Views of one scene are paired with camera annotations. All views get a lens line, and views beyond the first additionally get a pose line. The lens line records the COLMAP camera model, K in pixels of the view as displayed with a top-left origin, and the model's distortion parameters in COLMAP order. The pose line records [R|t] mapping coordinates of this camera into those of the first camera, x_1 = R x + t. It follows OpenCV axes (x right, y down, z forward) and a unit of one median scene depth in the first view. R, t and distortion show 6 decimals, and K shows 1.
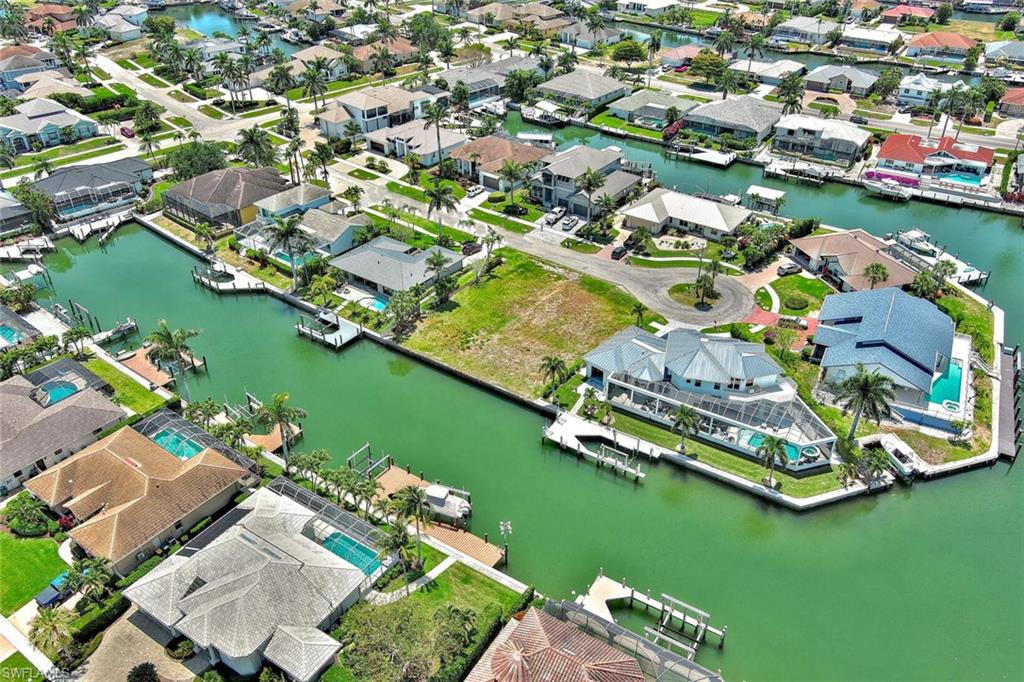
lens RADIAL K [[796.9, 0, 512.6], [0, 796.9, 338.9], [0, 0, 1]] dist [0.028218, -0.025152]
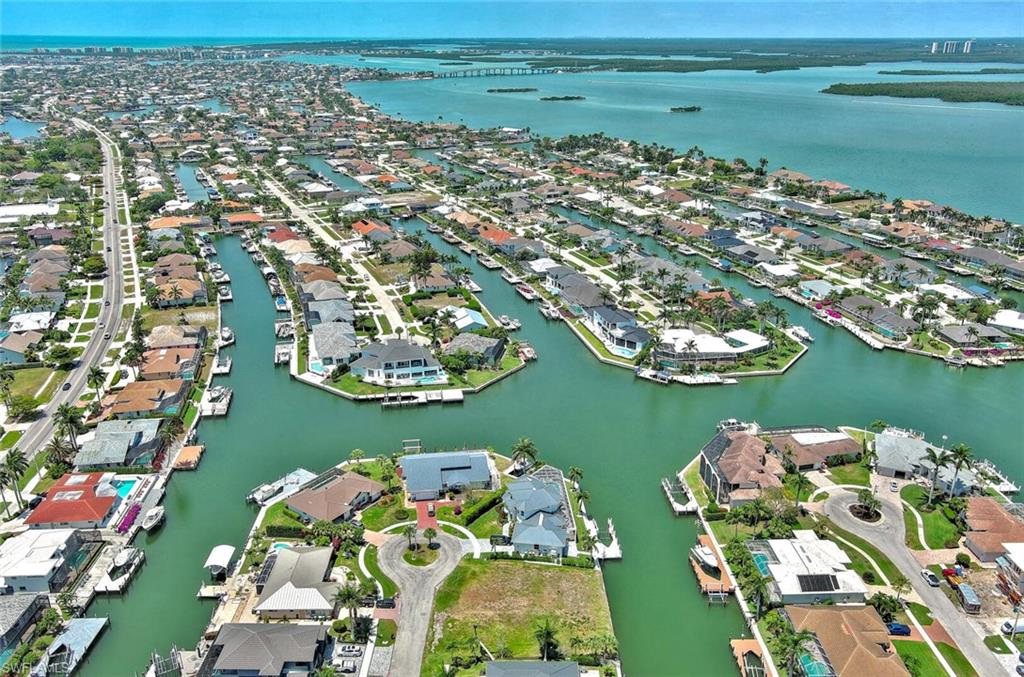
lens RADIAL K [[801.8, 0, 518.1], [0, 801.8, 336.2], [0, 0, 1]] dist [0.025124, -0.019157]
pose [[-0.593383, -0.285454, 0.752604, -0.696171], [0.434899, 0.673082, 0.598184, -0.928517], [-0.677318, 0.682258, -0.275252, 0.910359]]
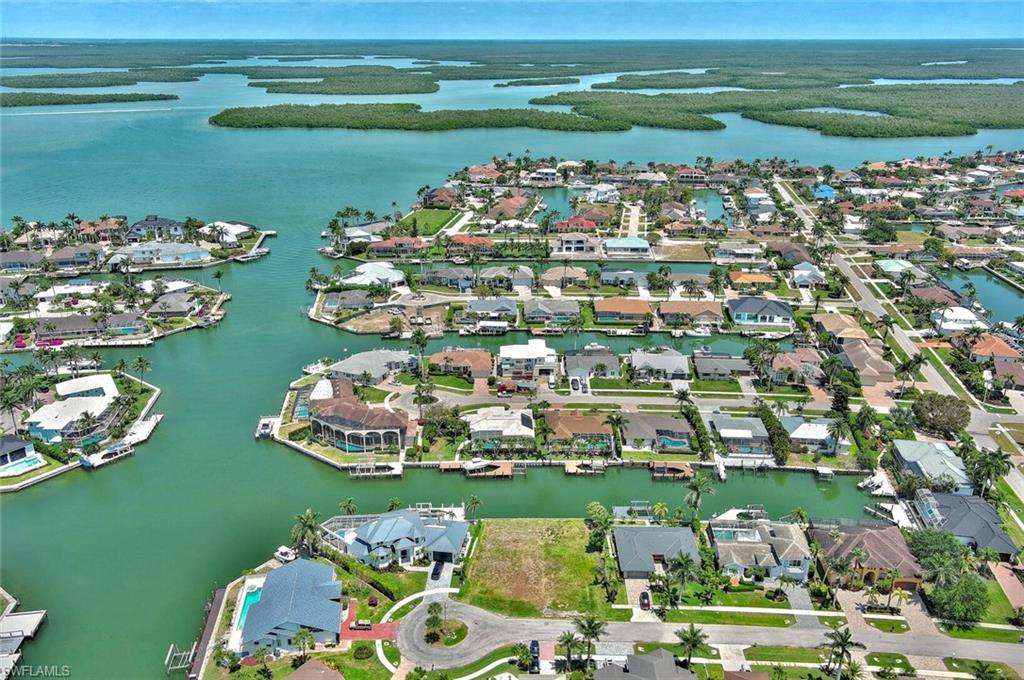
lens RADIAL K [[796.9, 0, 510.7], [0, 796.9, 335.9], [0, 0, 1]] dist [0.028218, -0.025152]
pose [[-0.819220, 0.201293, -0.536991, 0.622221], [-0.312178, 0.628951, 0.712015, -1.072080], [0.481064, 0.750934, -0.452410, 1.125133]]
